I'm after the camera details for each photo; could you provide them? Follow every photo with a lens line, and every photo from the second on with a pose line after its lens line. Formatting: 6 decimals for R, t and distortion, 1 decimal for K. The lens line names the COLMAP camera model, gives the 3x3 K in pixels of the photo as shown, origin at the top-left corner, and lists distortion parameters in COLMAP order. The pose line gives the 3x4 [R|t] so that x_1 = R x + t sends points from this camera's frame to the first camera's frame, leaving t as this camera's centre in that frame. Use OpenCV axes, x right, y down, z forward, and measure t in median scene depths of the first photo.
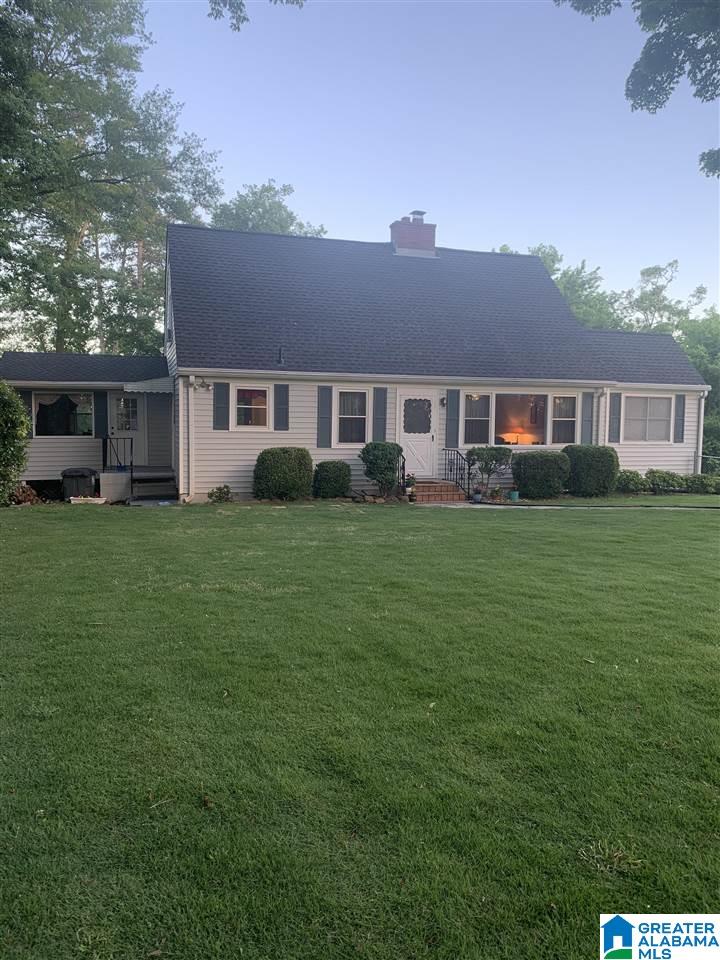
lens RADIAL K [[731.9, 0, 354.3], [0, 731.9, 475.2], [0, 0, 1]] dist [0.085128, -0.004985]
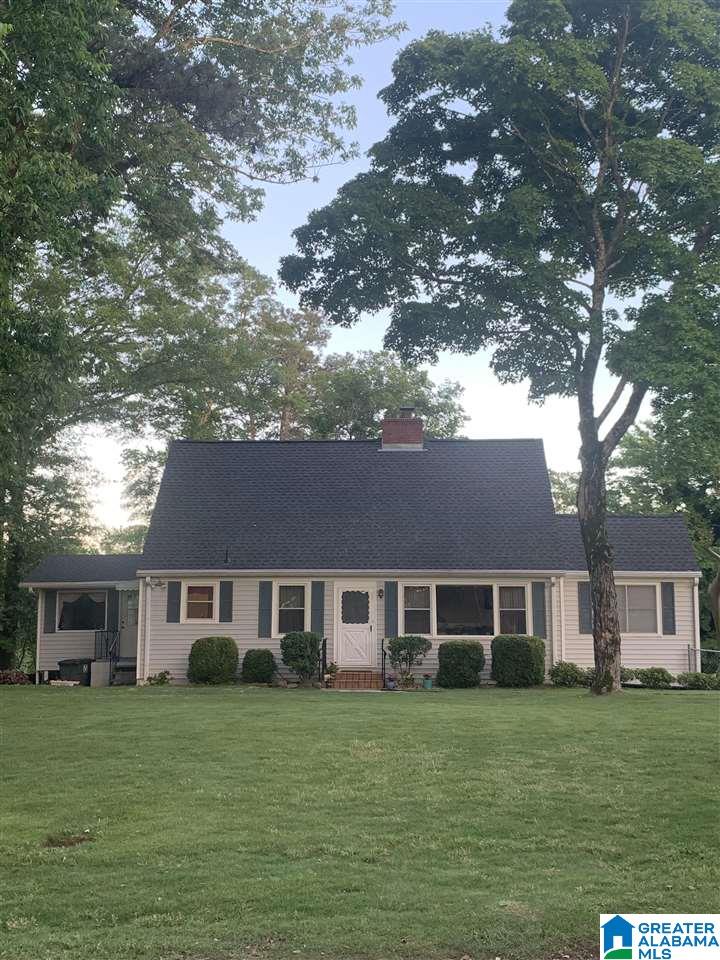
lens RADIAL K [[1121.0, 0, 360.0], [0, 1121.0, 480.0], [0, 0, 1]] dist [0.133364, -0.037665]
pose [[0.945852, -0.048009, -0.321028, 0.632788], [-0.013050, 0.982578, -0.185392, 0.040173], [0.324336, 0.179543, 0.928747, -0.550964]]
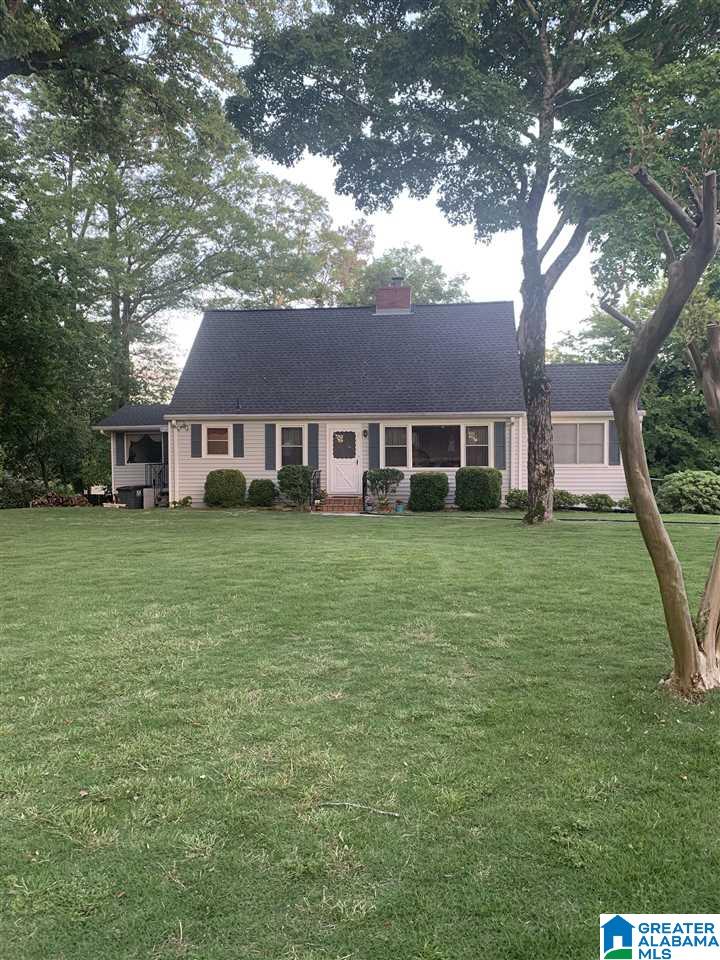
lens RADIAL K [[731.9, 0, 354.3], [0, 731.9, 475.2], [0, 0, 1]] dist [0.085128, -0.004985]
pose [[0.911124, -0.001666, -0.412130, 0.632796], [-0.014601, 0.999234, -0.036319, 0.017743], [0.411874, 0.039109, 0.910401, -0.146325]]
